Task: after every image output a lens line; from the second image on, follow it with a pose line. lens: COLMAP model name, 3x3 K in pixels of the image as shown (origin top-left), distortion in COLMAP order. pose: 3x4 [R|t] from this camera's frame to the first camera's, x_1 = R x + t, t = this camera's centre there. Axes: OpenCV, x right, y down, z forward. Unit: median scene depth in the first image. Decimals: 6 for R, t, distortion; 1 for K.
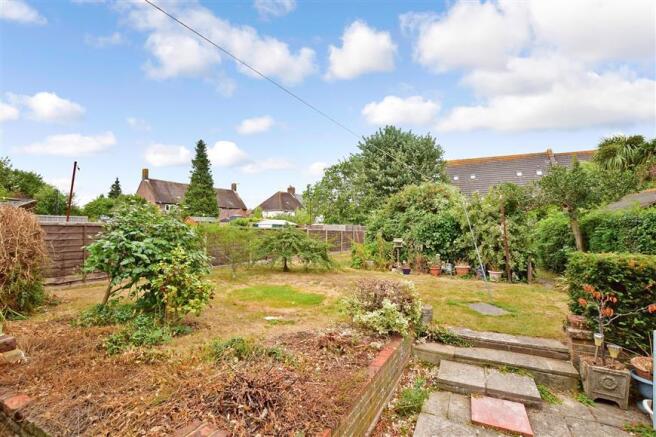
lens RADIAL K [[296.0, 0, 328.9], [0, 296.0, 220.4], [0, 0, 1]] dist [-0.023528, -0.000646]
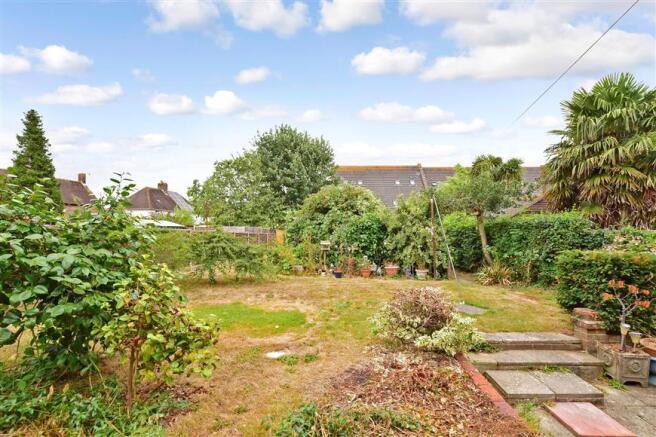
lens RADIAL K [[296.0, 0, 324.1], [0, 296.0, 231.3], [0, 0, 1]] dist [-0.023528, -0.000646]
pose [[0.915500, -0.001618, 0.402316, -0.163292], [-0.009475, 0.999628, 0.025580, 0.006277], [-0.402207, -0.027230, 0.915144, 0.134879]]
